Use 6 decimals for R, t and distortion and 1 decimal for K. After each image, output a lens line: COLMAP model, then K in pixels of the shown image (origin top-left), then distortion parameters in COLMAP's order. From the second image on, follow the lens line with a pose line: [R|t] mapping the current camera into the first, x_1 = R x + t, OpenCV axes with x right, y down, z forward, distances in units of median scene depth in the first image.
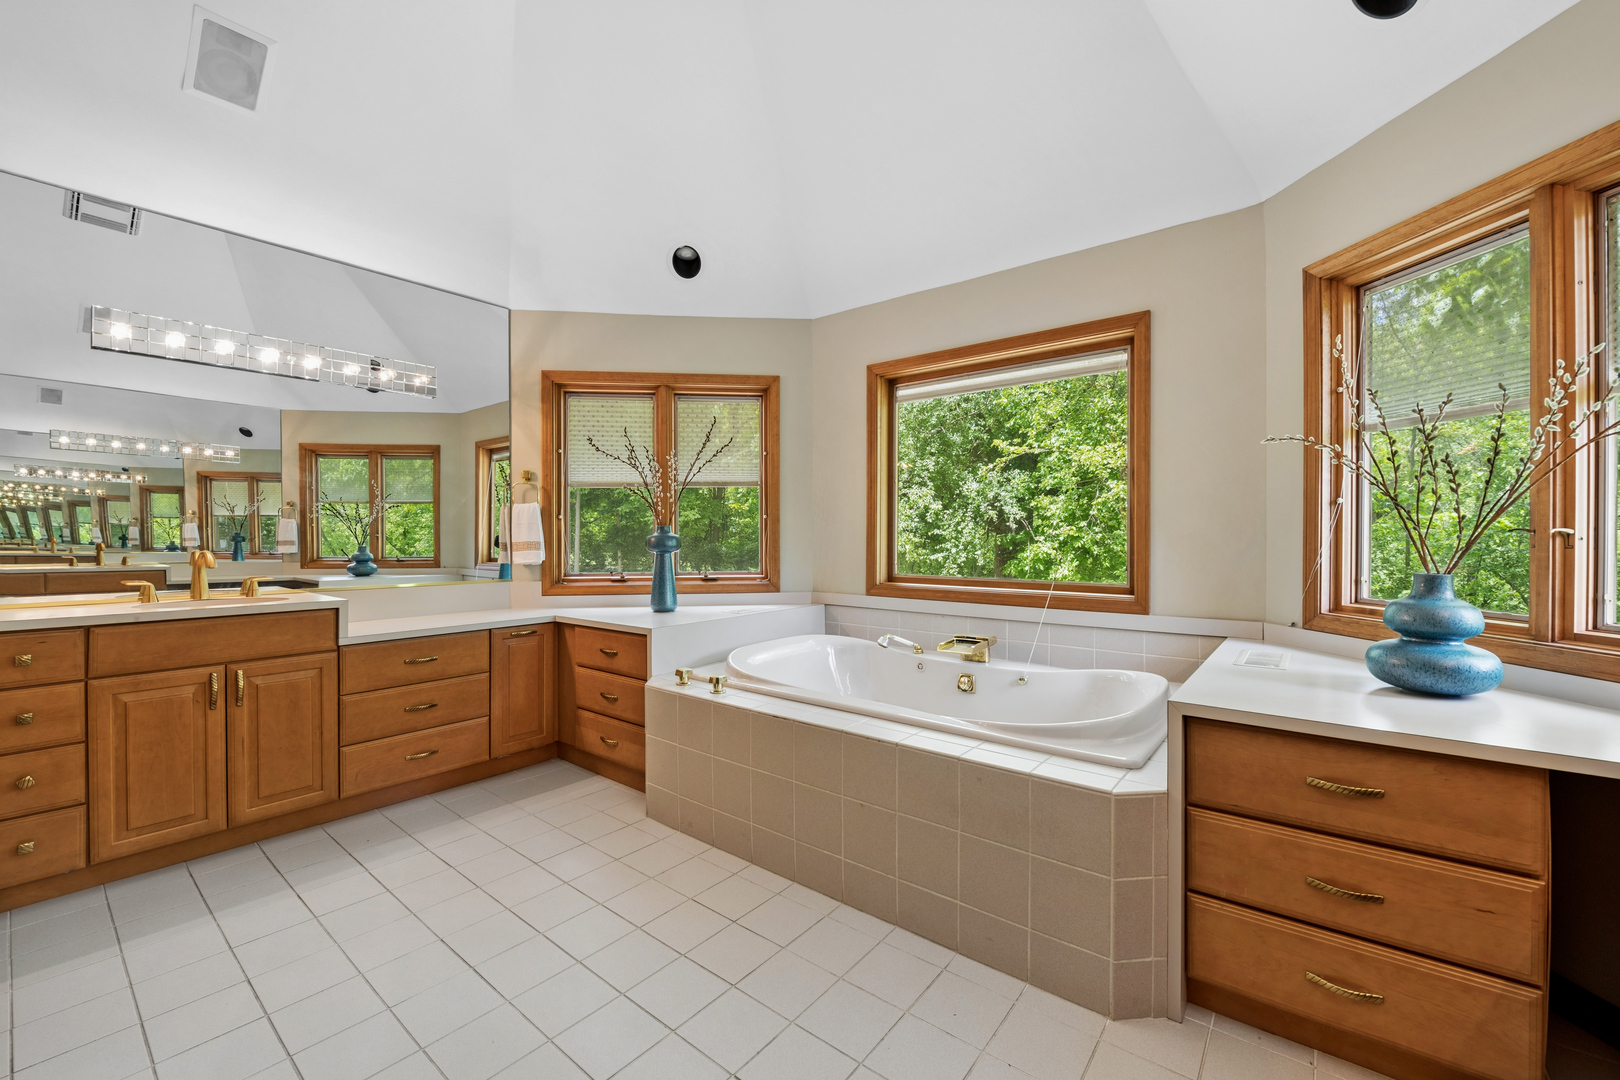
lens RADIAL K [[653.0, 0, 803.3], [0, 653.0, 542.6], [0, 0, 1]] dist [-0.002860, -0.000095]
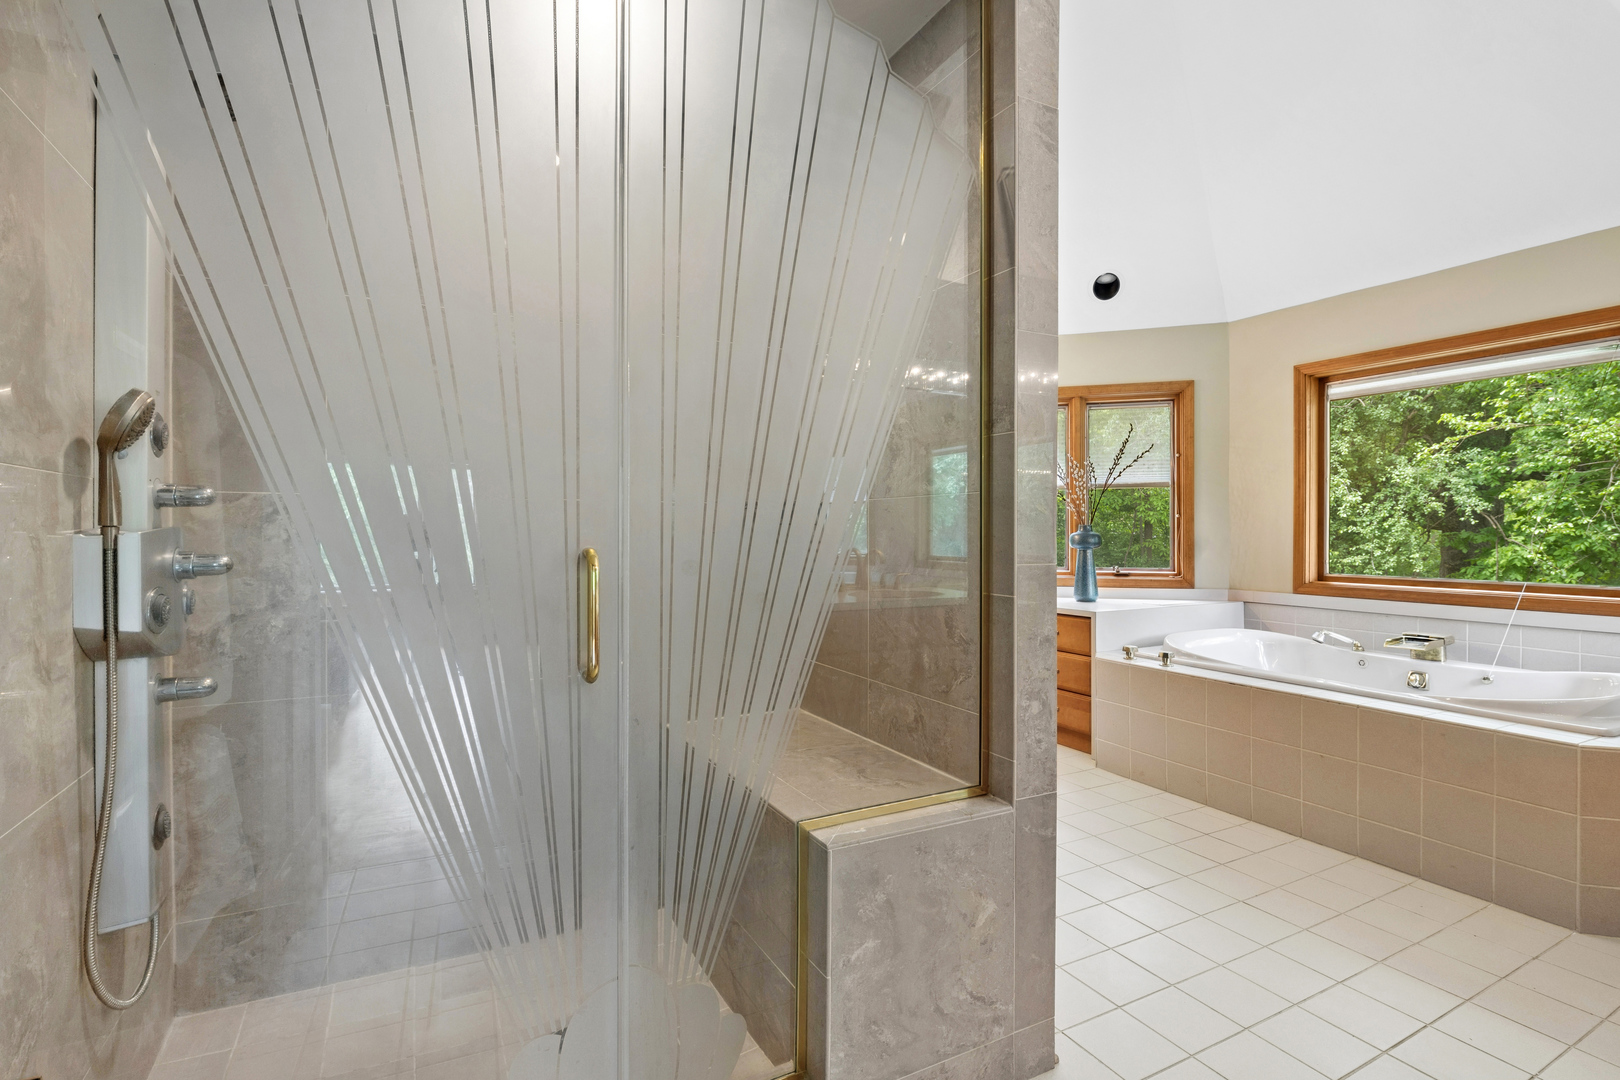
lens RADIAL K [[767.6, 0, 824.1], [0, 767.6, 533.6], [0, 0, 1]] dist [0.000378, -0.000301]
pose [[0.925882, 0.004341, -0.377788, -0.116037], [-0.007730, 0.999942, -0.007454, 0.001748], [0.377734, 0.009822, 0.925862, -0.343191]]
